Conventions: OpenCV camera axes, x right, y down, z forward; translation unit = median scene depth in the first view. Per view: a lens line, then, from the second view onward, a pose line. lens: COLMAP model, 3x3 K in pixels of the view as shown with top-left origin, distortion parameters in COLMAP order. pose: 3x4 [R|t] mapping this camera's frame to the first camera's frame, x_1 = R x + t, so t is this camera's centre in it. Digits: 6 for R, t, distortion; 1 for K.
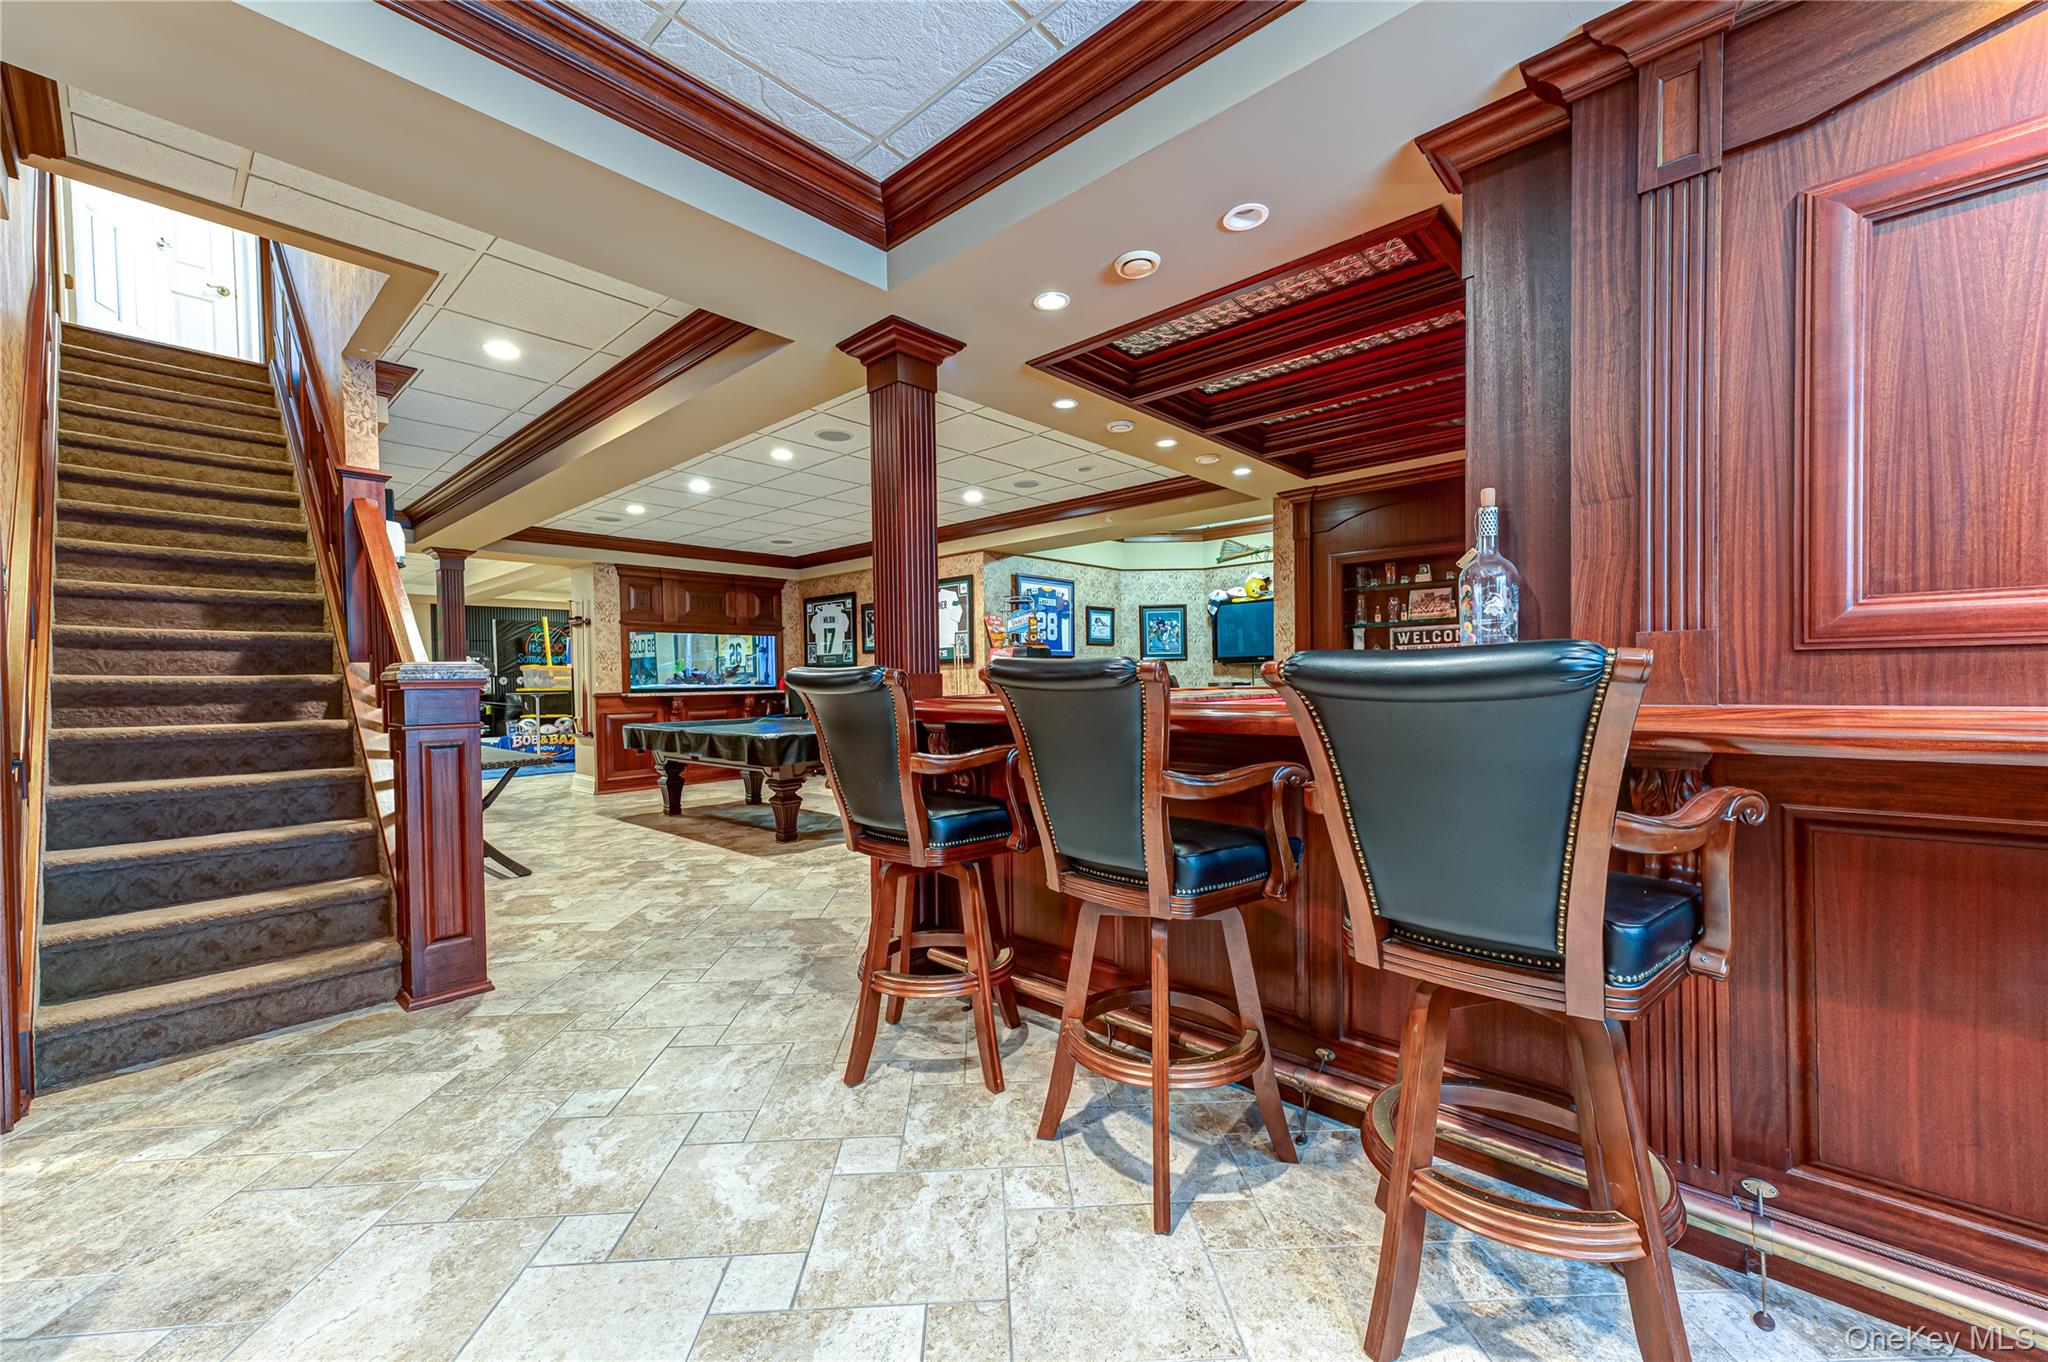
lens RADIAL K [[804.6, 0, 1018.3], [0, 804.6, 691.2], [0, 0, 1]] dist [0.018696, -0.000226]
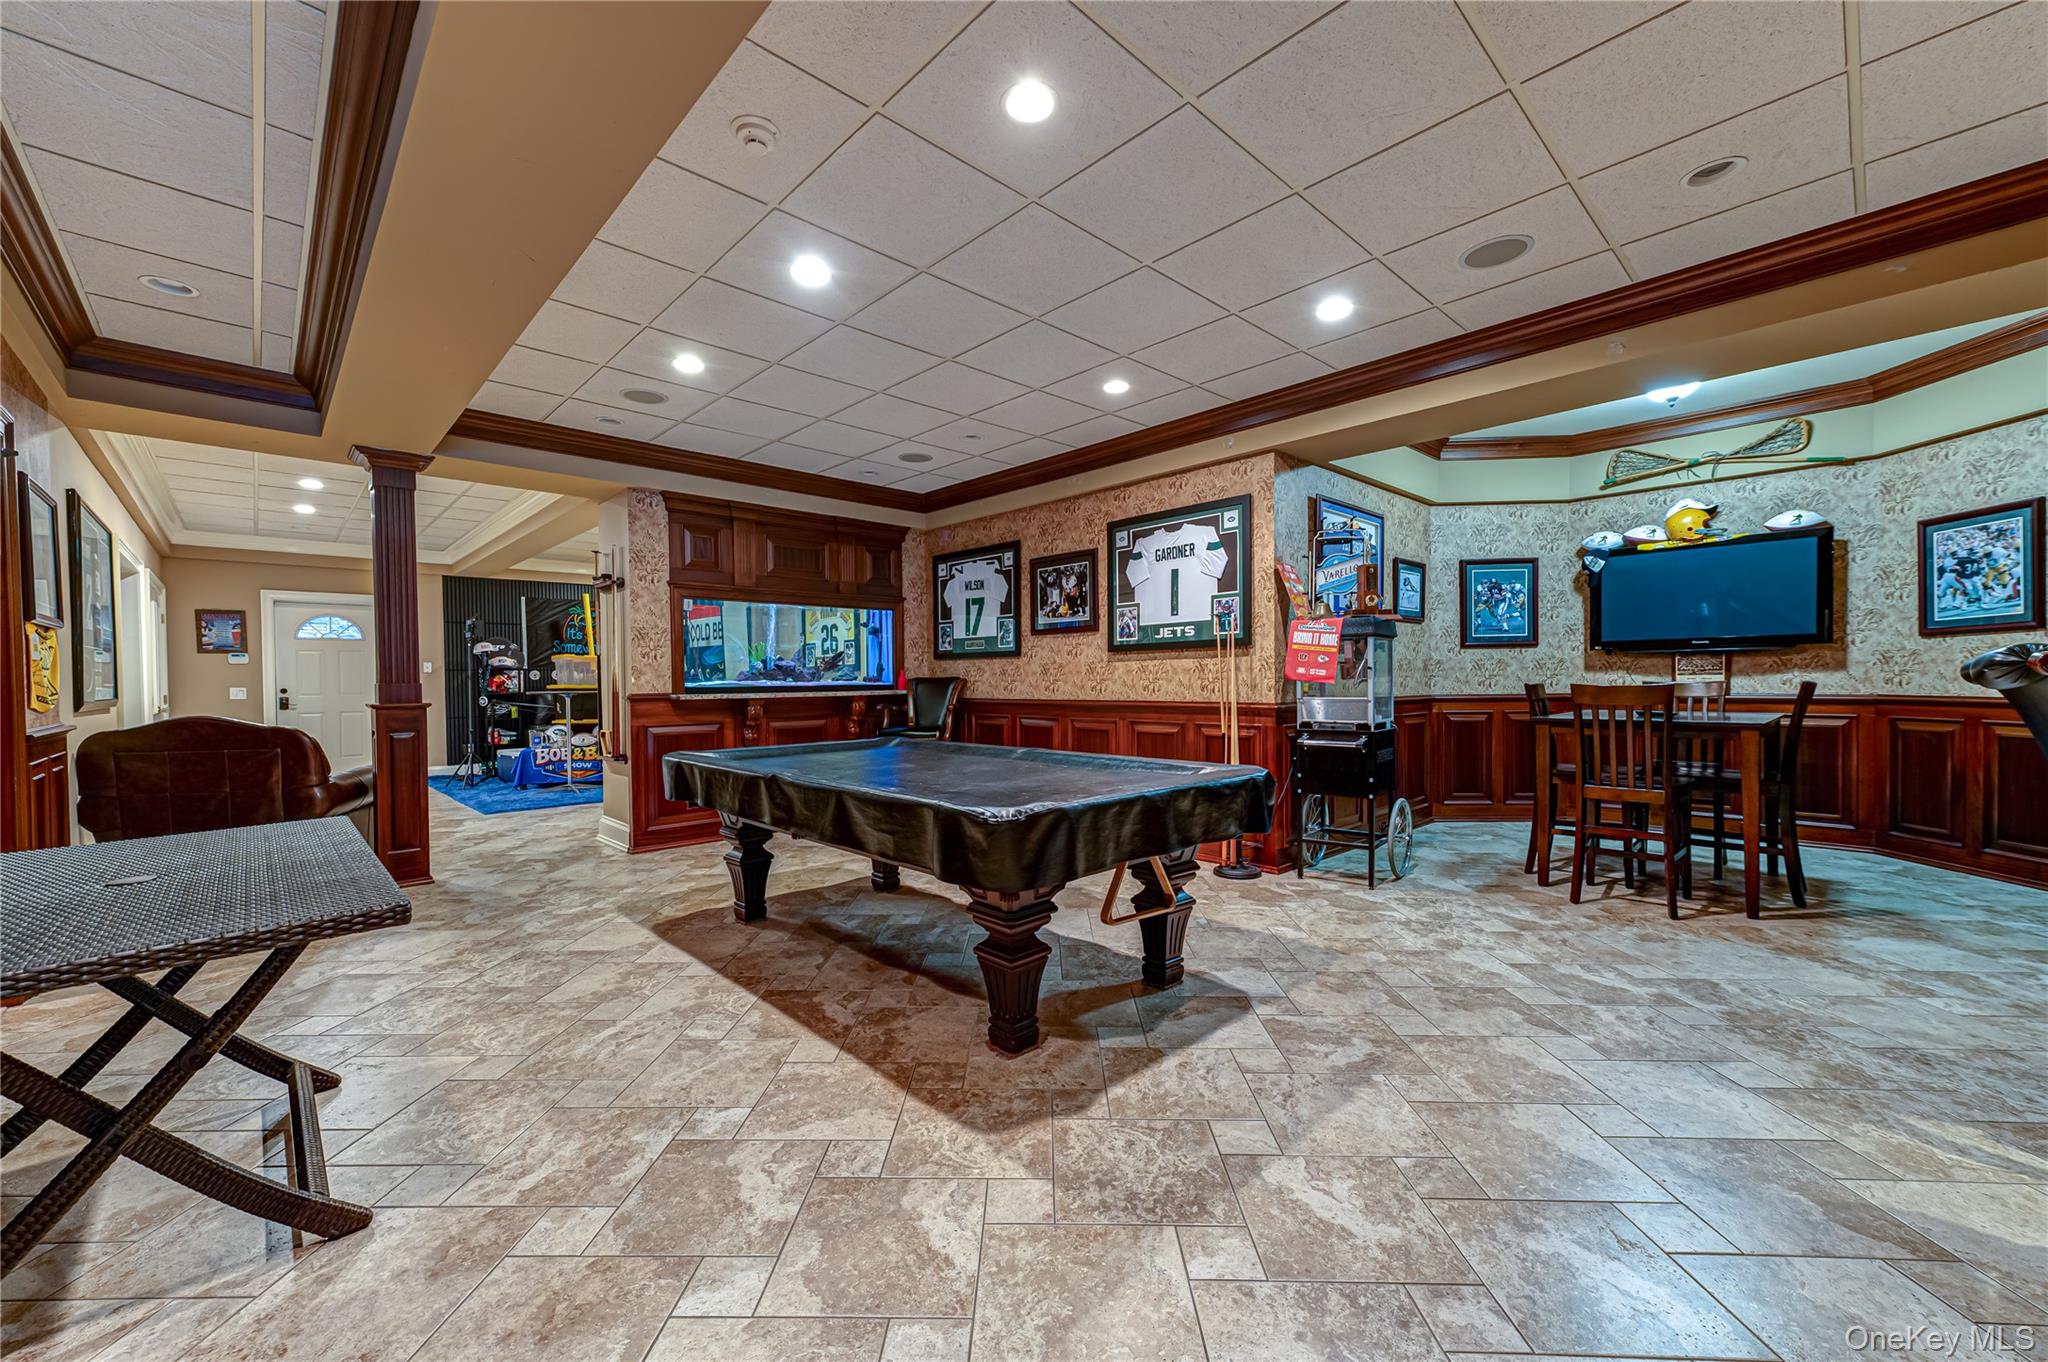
lens RADIAL K [[804.6, 0, 1018.3], [0, 804.6, 691.2], [0, 0, 1]] dist [0.018696, -0.000226]
pose [[0.997463, 0.005945, -0.070945, -0.154303], [-0.005777, 0.999980, 0.002573, -0.002785], [0.070959, -0.002157, 0.997477, 0.344763]]
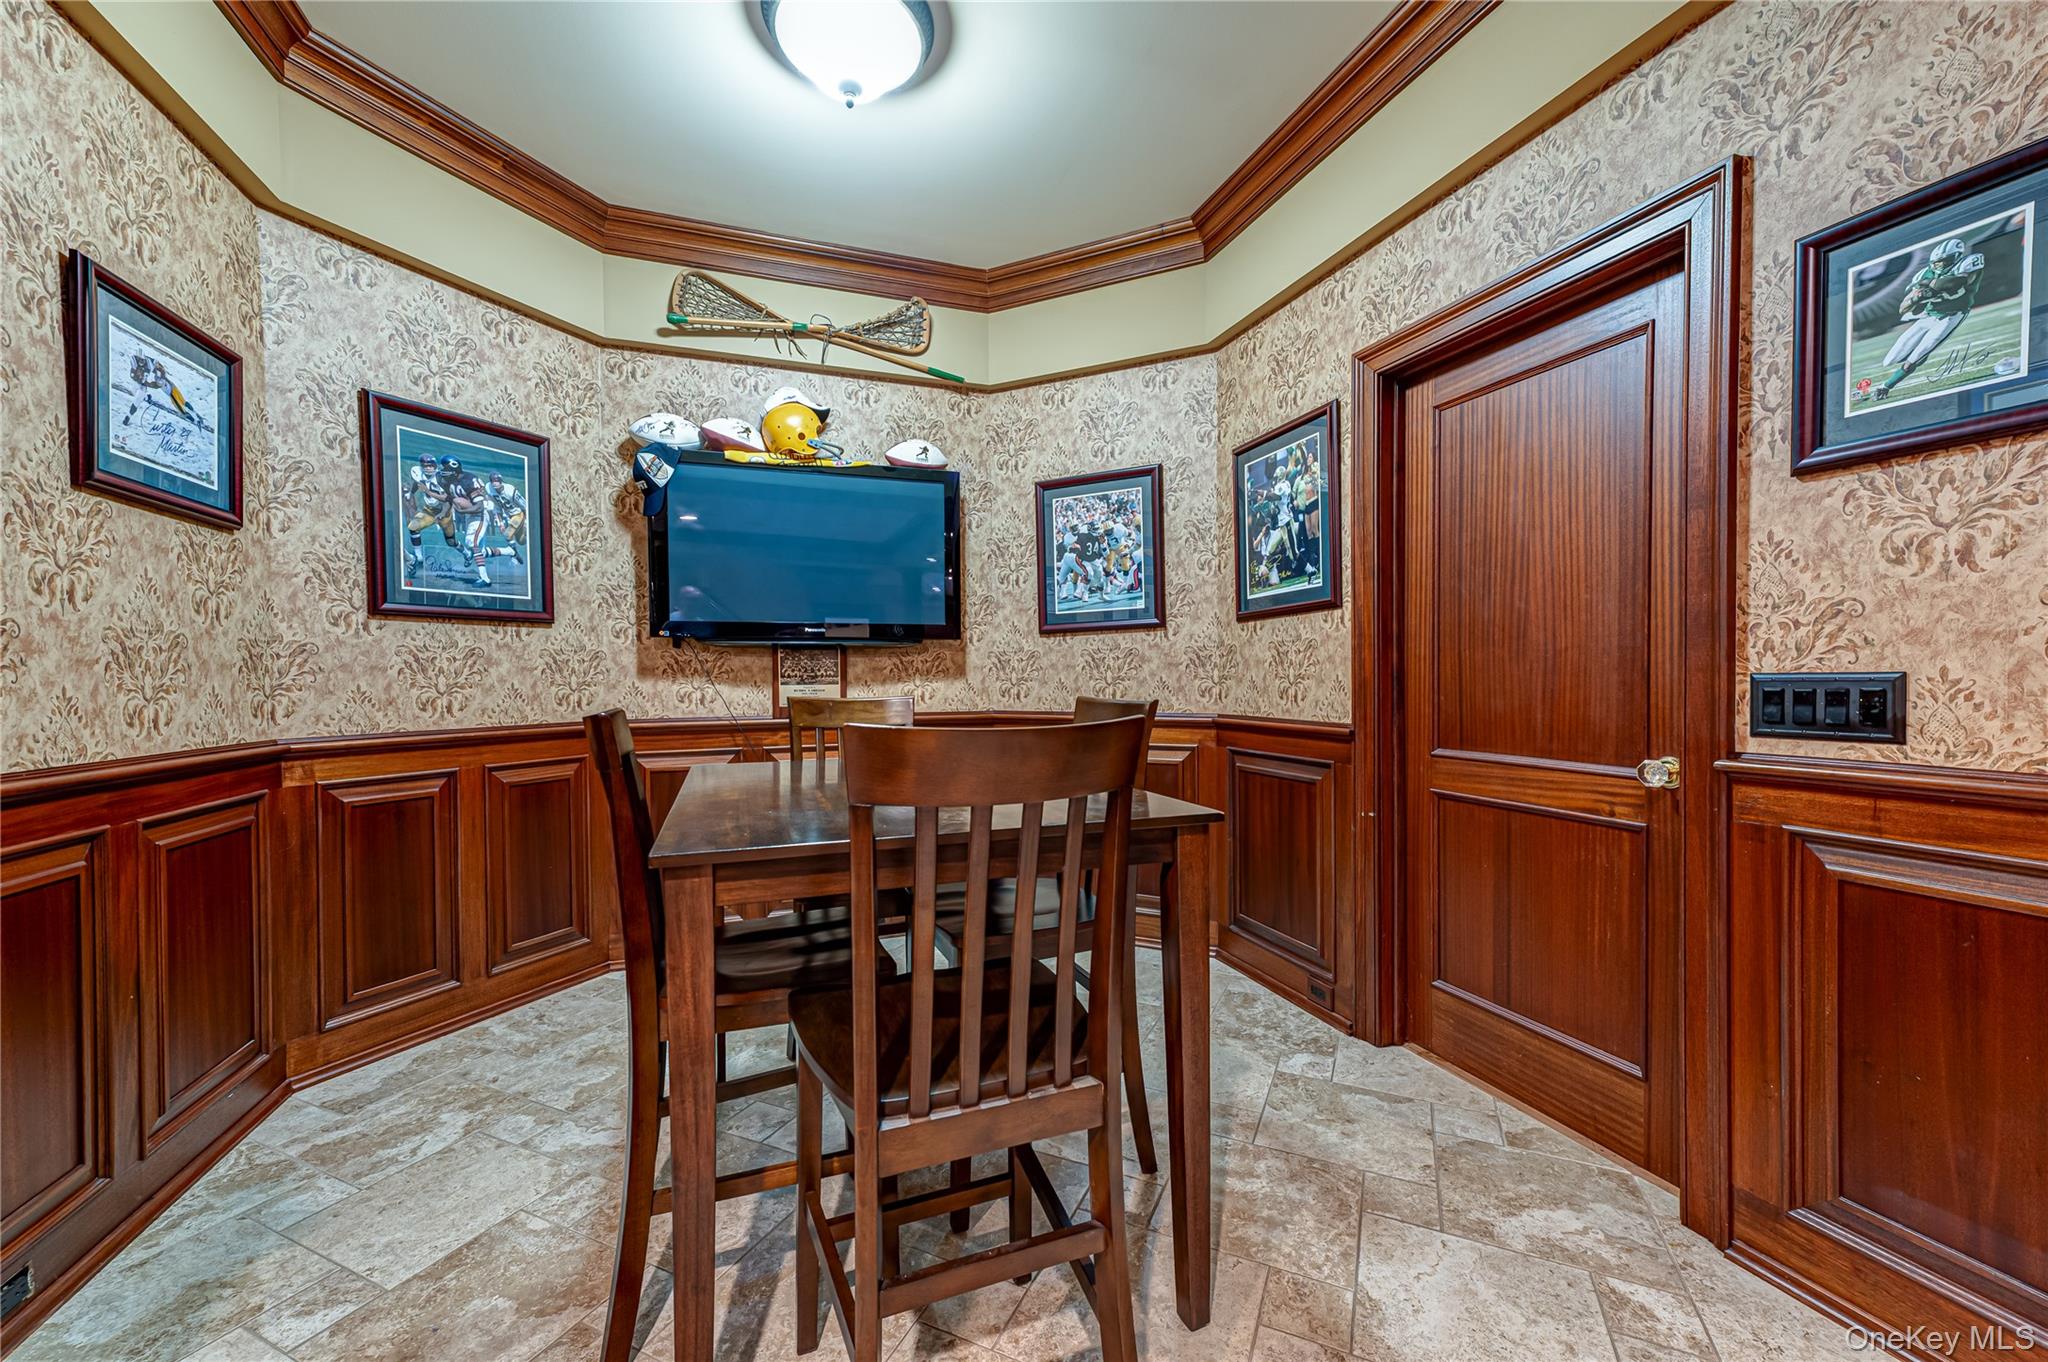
lens RADIAL K [[804.6, 0, 1018.3], [0, 804.6, 691.2], [0, 0, 1]] dist [0.018696, -0.000226]
pose [[0.468337, -0.004179, 0.883540, 0.023872], [0.013793, 0.999902, -0.002582, -0.010780], [-0.883442, 0.013396, 0.468348, 0.719628]]
